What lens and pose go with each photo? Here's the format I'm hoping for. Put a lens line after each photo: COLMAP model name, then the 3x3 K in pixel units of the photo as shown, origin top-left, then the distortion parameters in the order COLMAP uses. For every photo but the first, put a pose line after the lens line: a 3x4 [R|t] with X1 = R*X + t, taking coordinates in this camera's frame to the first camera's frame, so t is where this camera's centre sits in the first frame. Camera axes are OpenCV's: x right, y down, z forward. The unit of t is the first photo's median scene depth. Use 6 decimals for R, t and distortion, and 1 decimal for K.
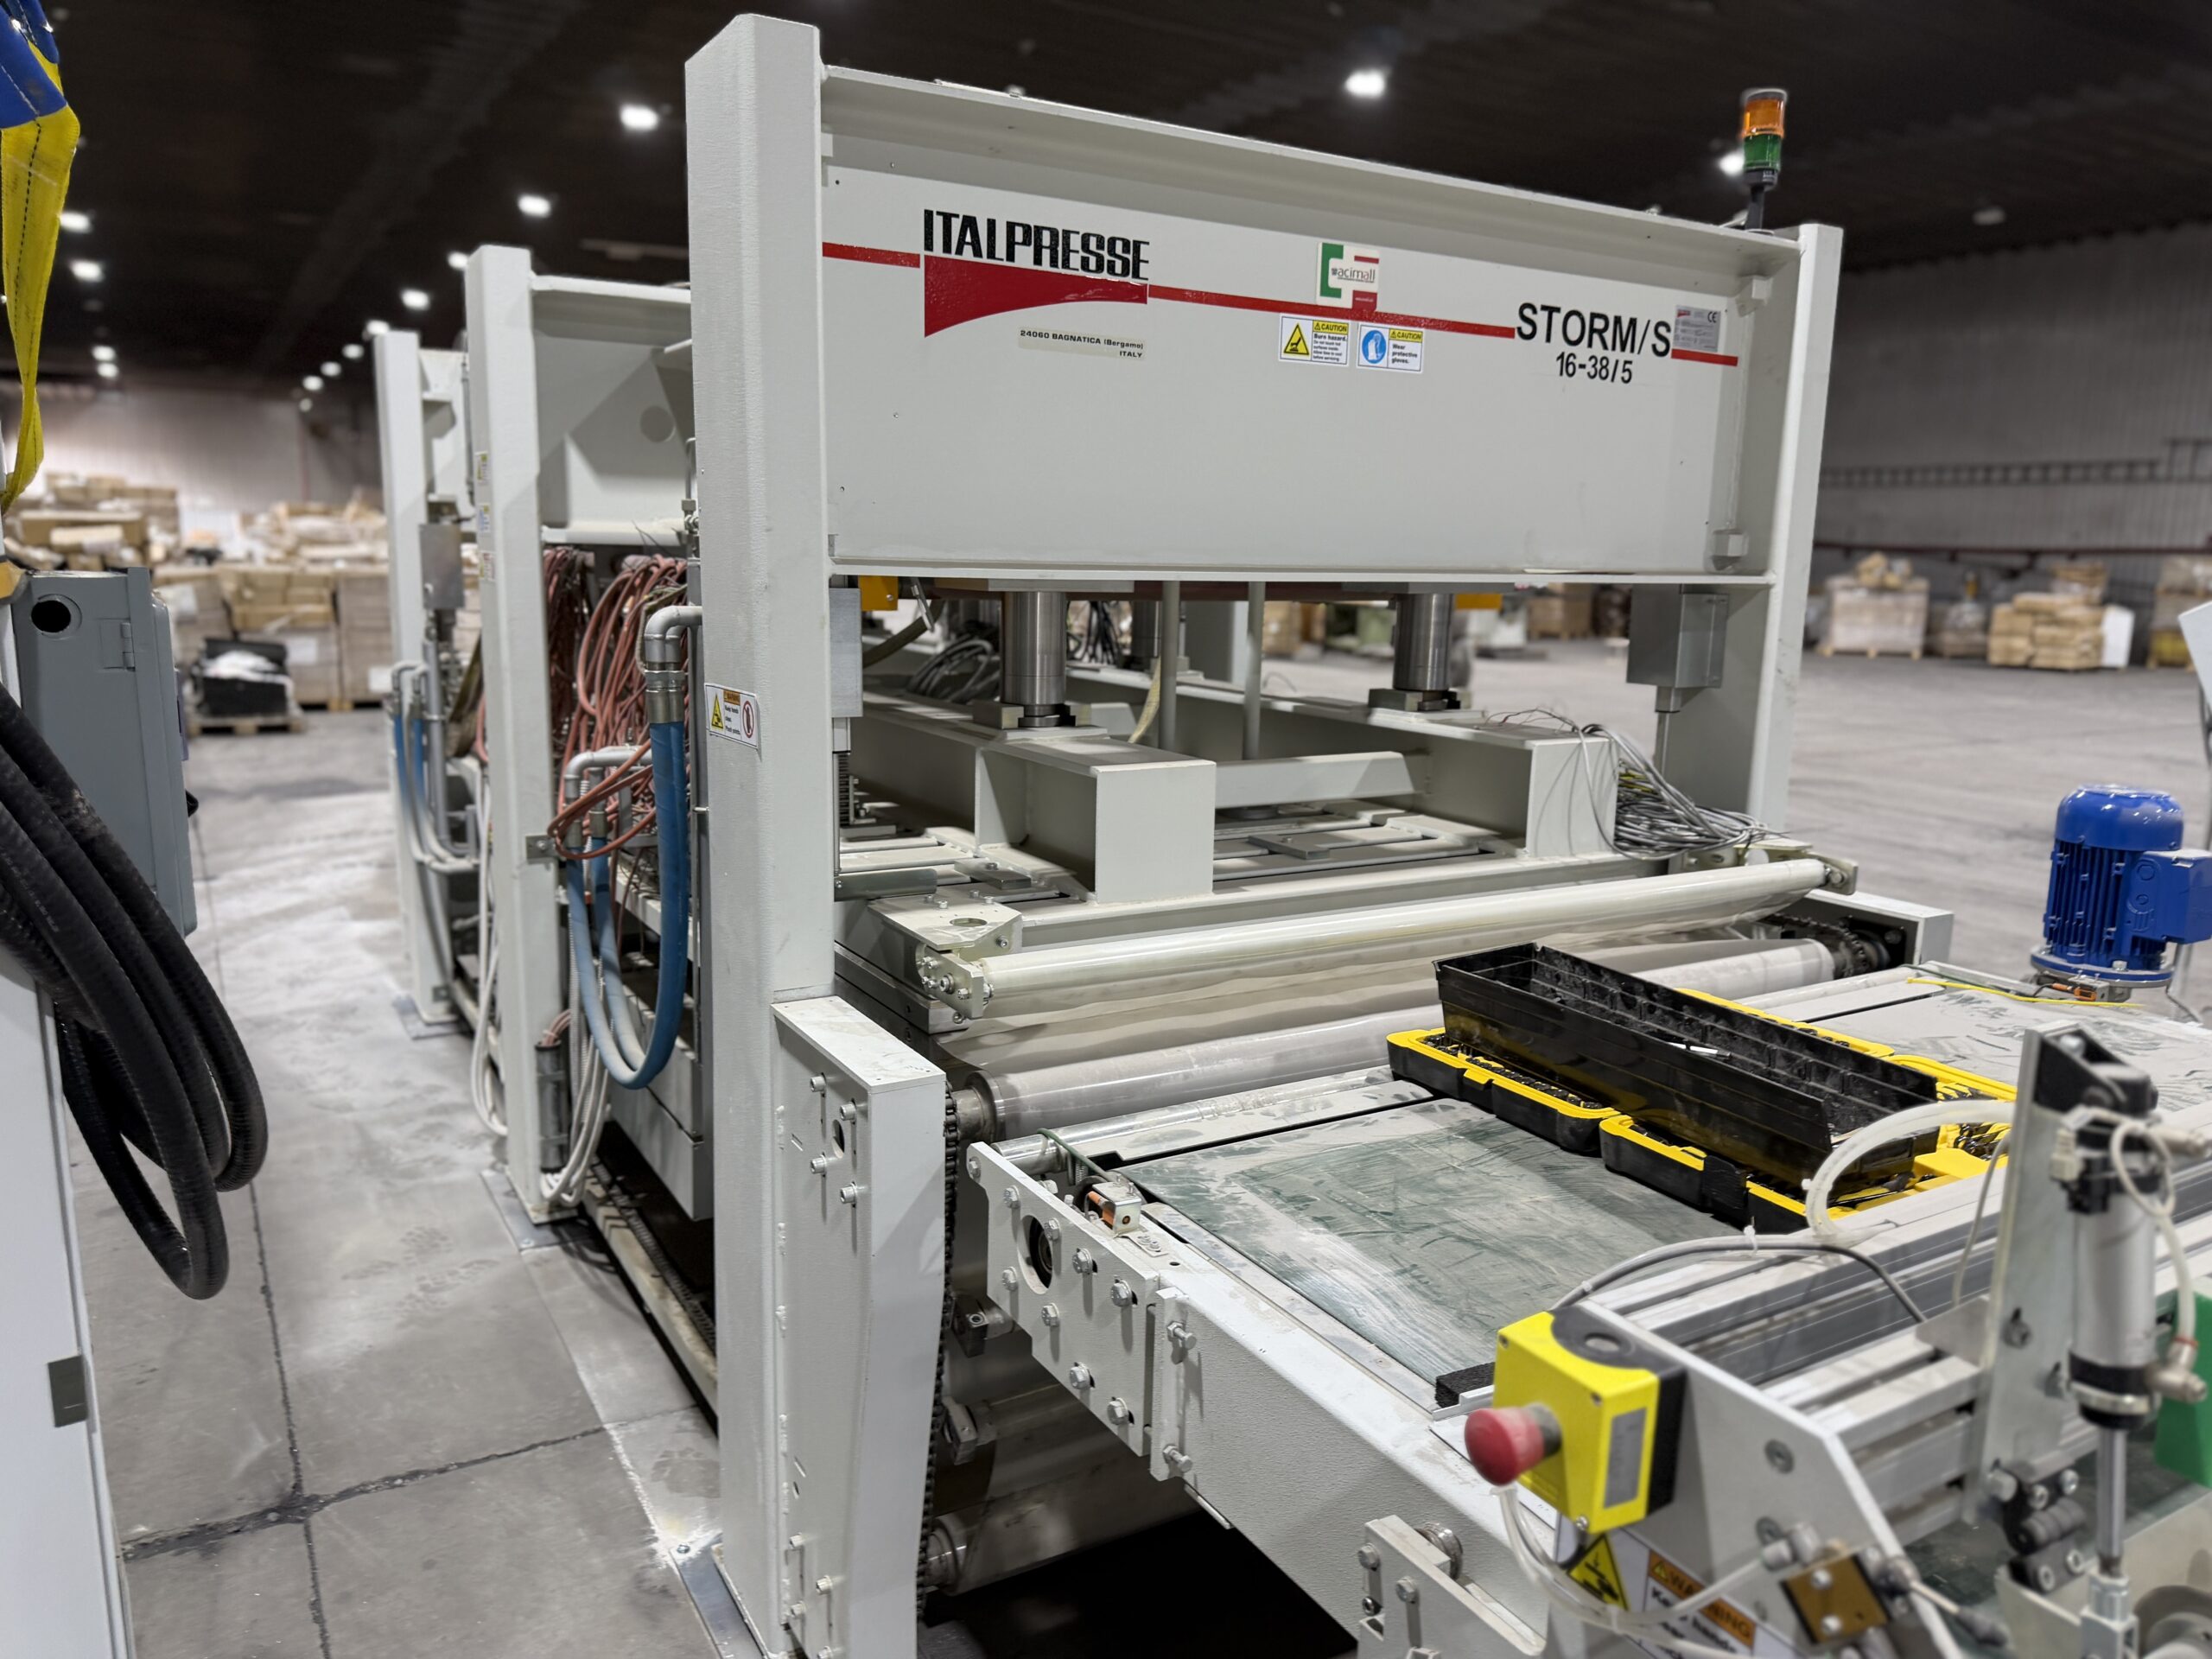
lens RADIAL K [[1563.1, 0, 1104.9], [0, 1563.1, 877.2], [0, 0, 1]] dist [0.009730, 0.002176]
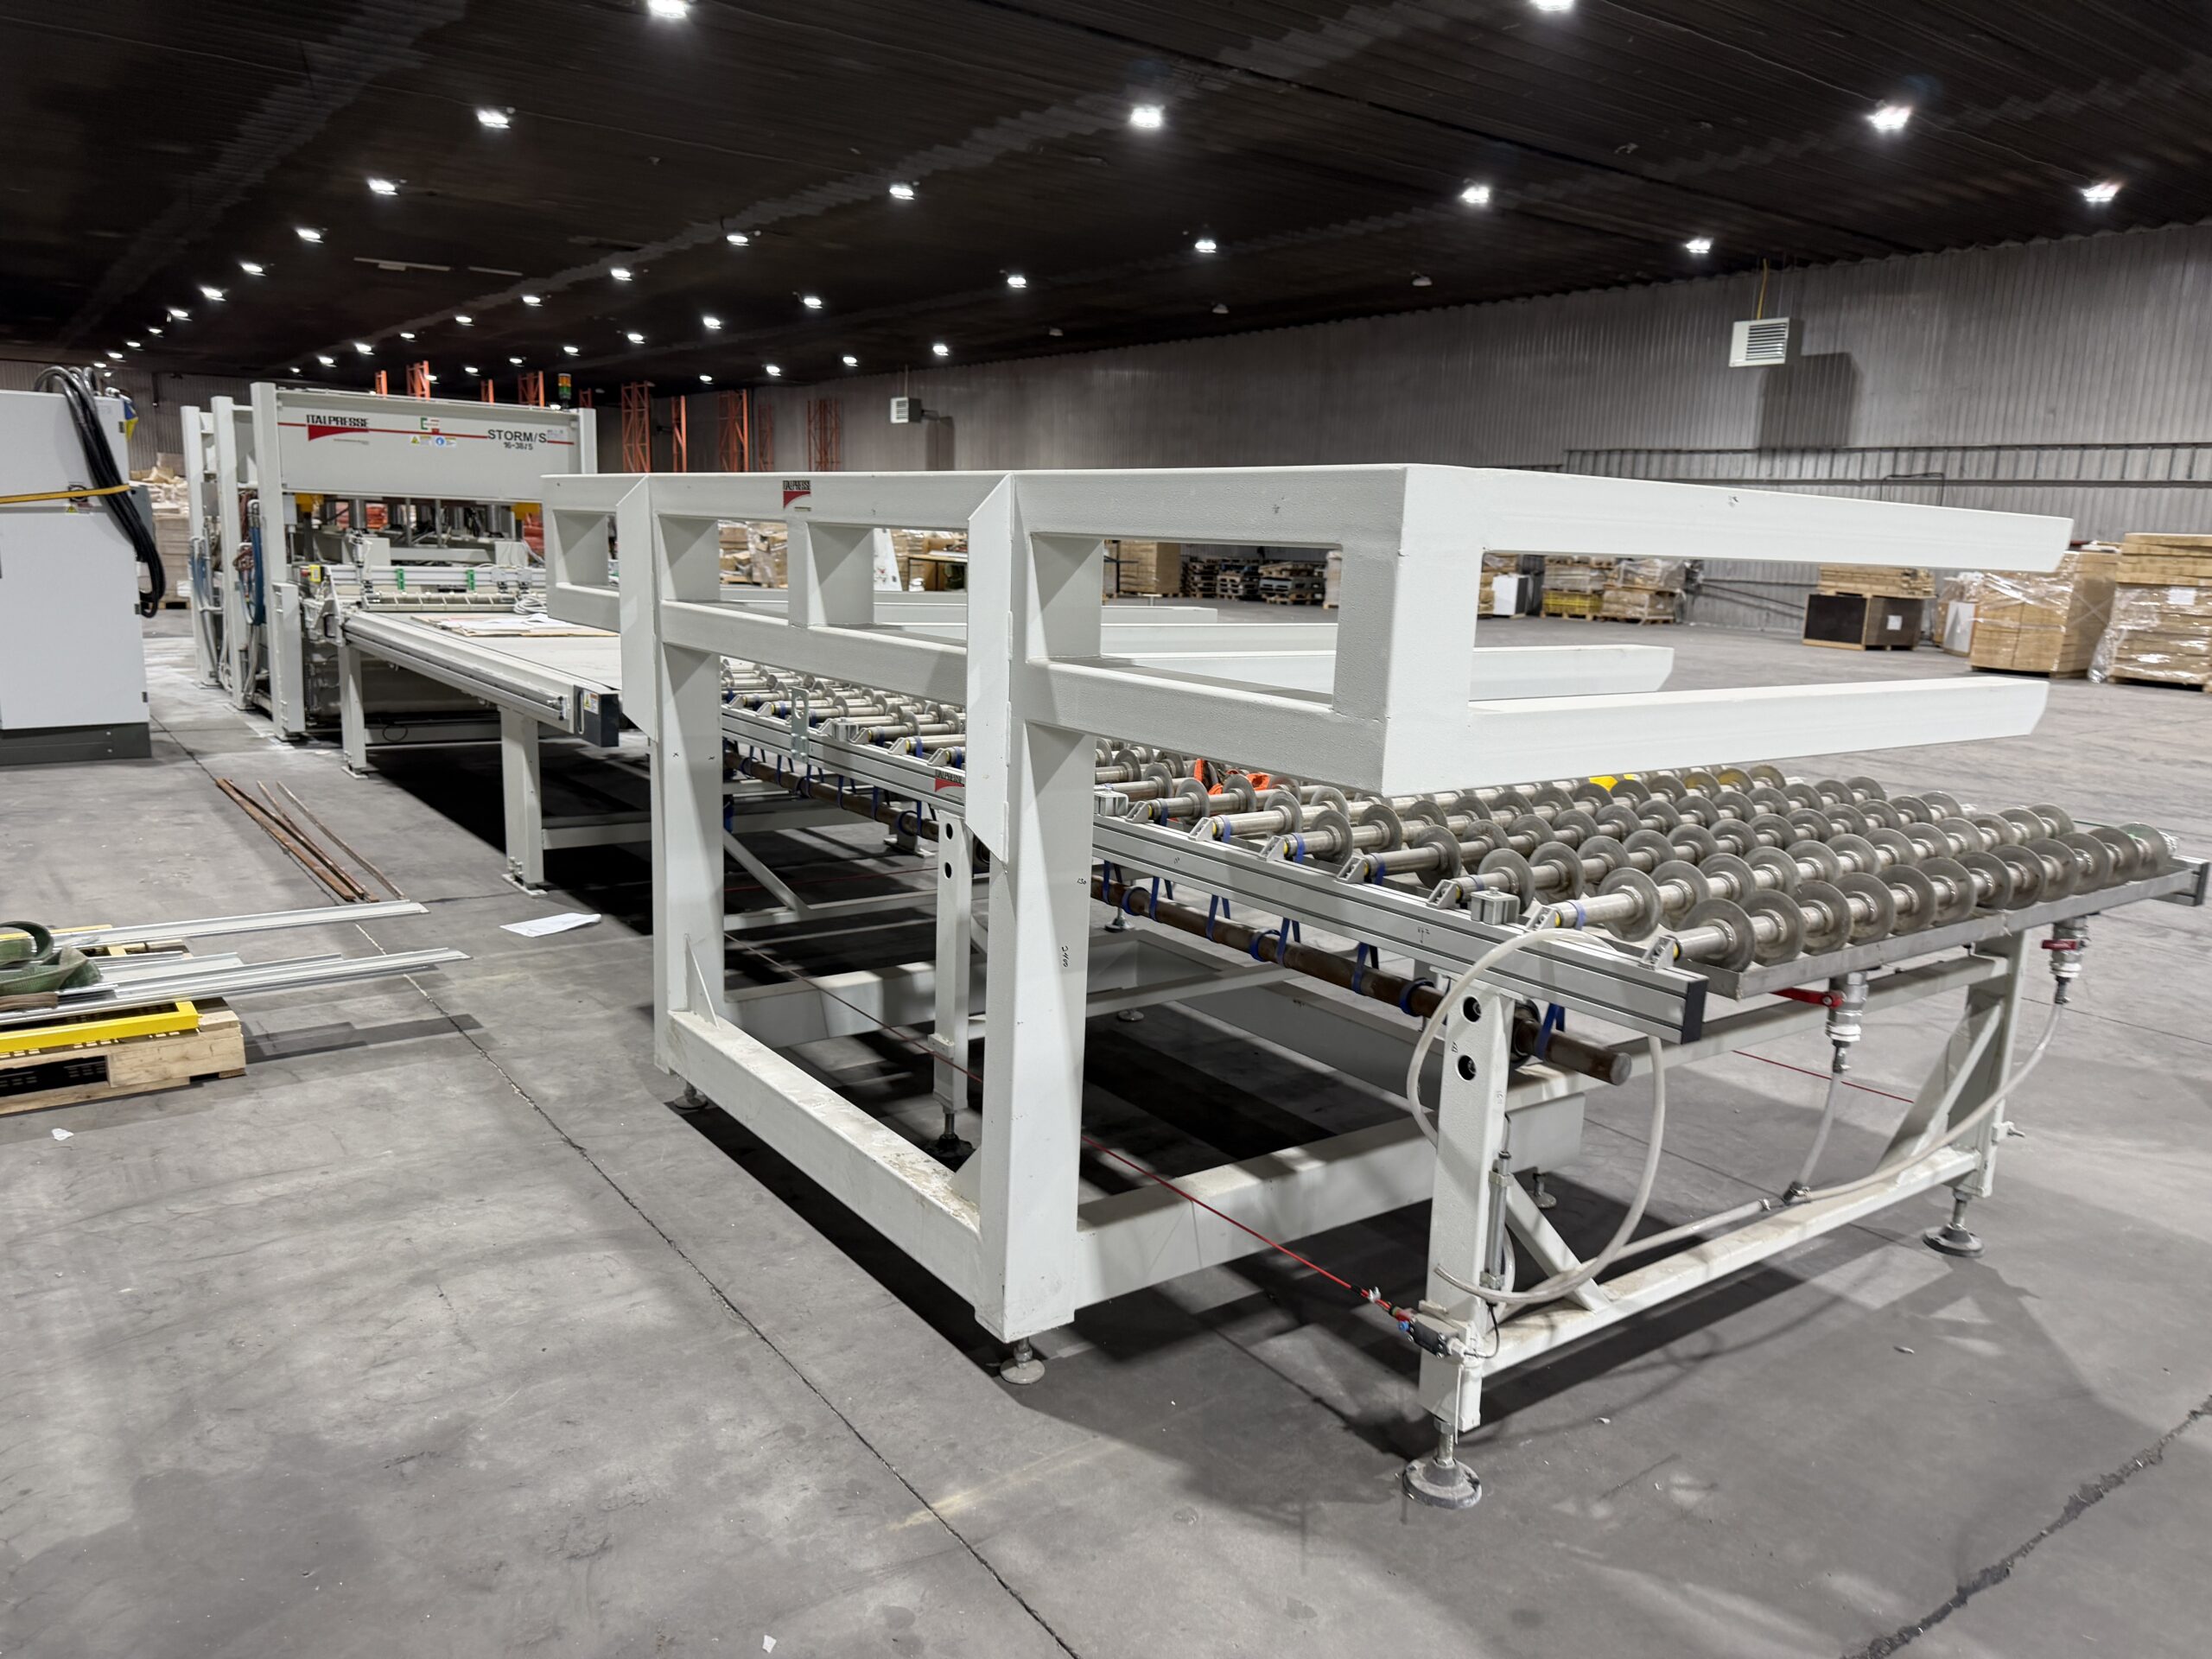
lens RADIAL K [[1569.1, 0, 1110.1], [0, 1569.1, 880.9], [0, 0, 1]] dist [0.008263, -0.010765]
pose [[0.995198, -0.005587, 0.097725, 1.322151], [0.004224, 0.999891, 0.014154, 0.665367], [-0.097794, -0.013673, 0.995113, -2.870724]]
